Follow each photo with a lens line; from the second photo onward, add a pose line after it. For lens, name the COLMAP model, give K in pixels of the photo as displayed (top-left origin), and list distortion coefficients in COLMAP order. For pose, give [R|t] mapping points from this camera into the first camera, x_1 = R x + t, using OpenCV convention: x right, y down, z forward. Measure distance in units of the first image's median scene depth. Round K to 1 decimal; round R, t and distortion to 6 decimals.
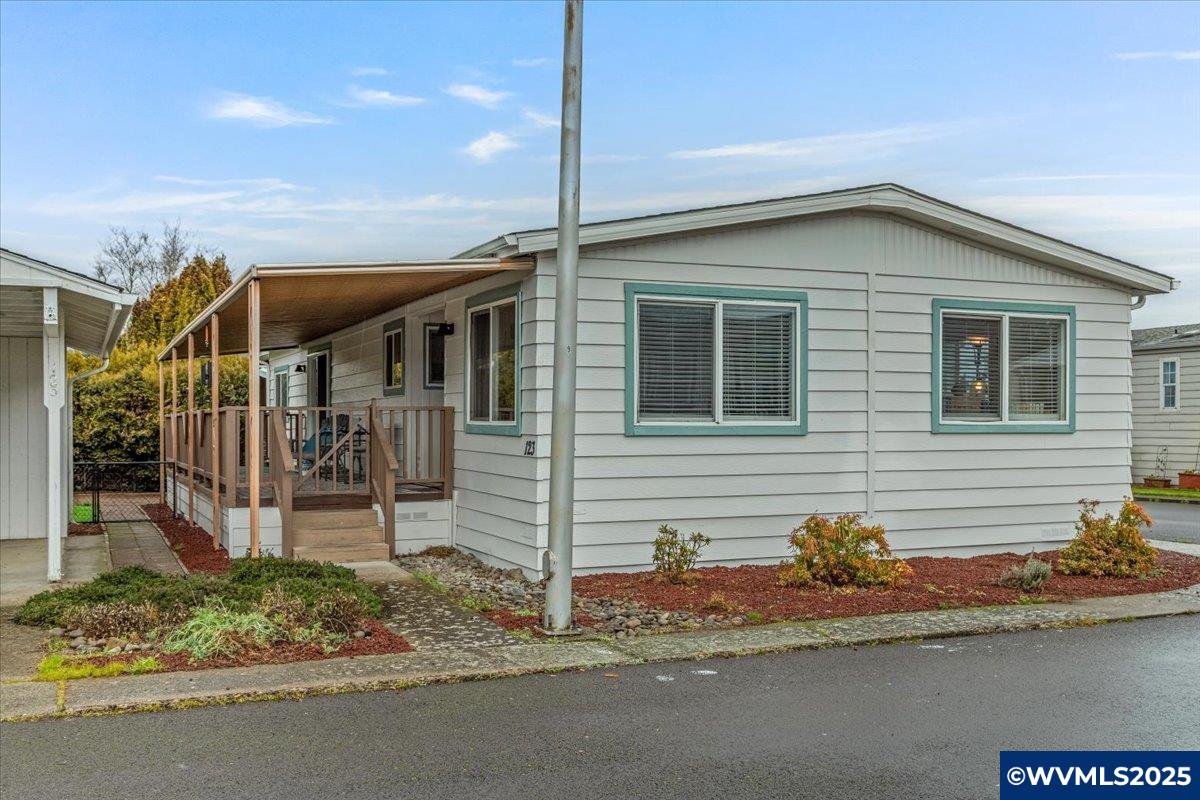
lens RADIAL K [[1180.6, 0, 601.2], [0, 1180.6, 400.2], [0, 0, 1]] dist [0.002313, 0.000000]
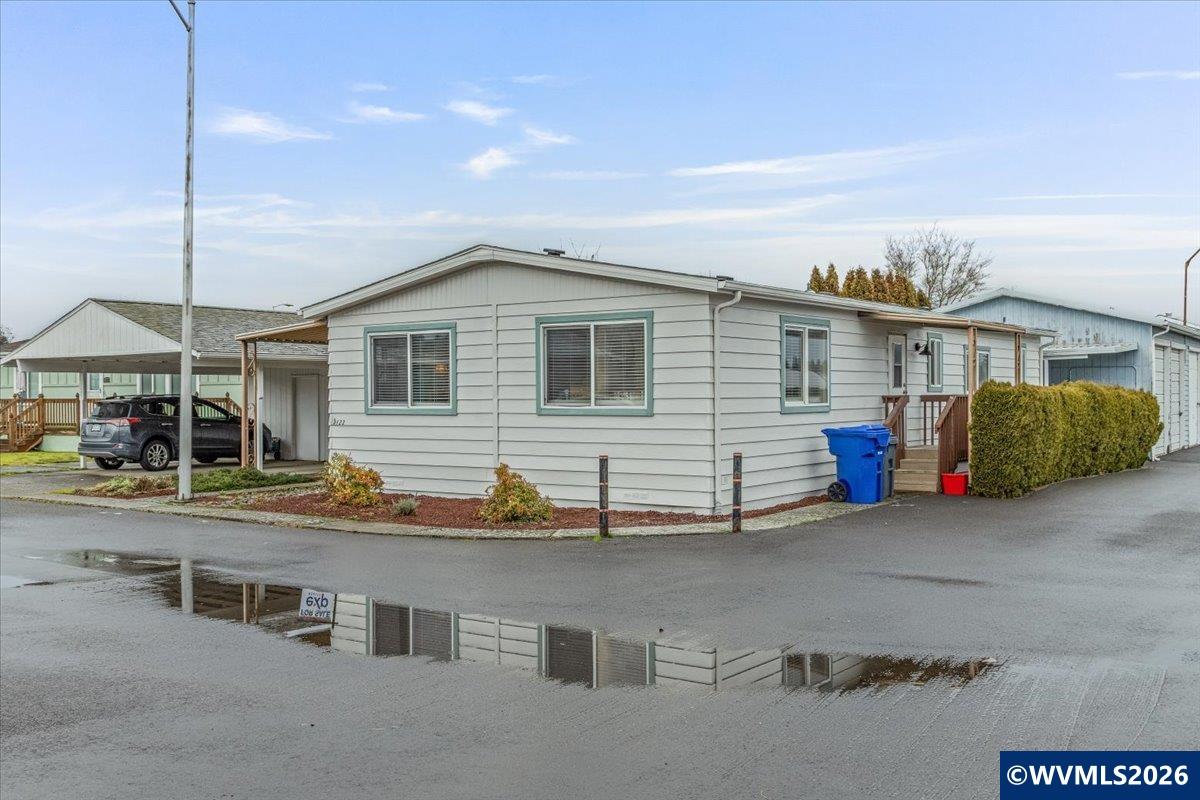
lens RADIAL K [[1180.6, 0, 602.3], [0, 1180.6, 403.1], [0, 0, 1]] dist [0.002313, 0.000000]
pose [[0.501180, -0.000815, -0.865343, 1.592300], [0.016045, 0.999836, 0.008351, 0.004155], [0.865194, -0.018070, 0.501111, 0.390494]]
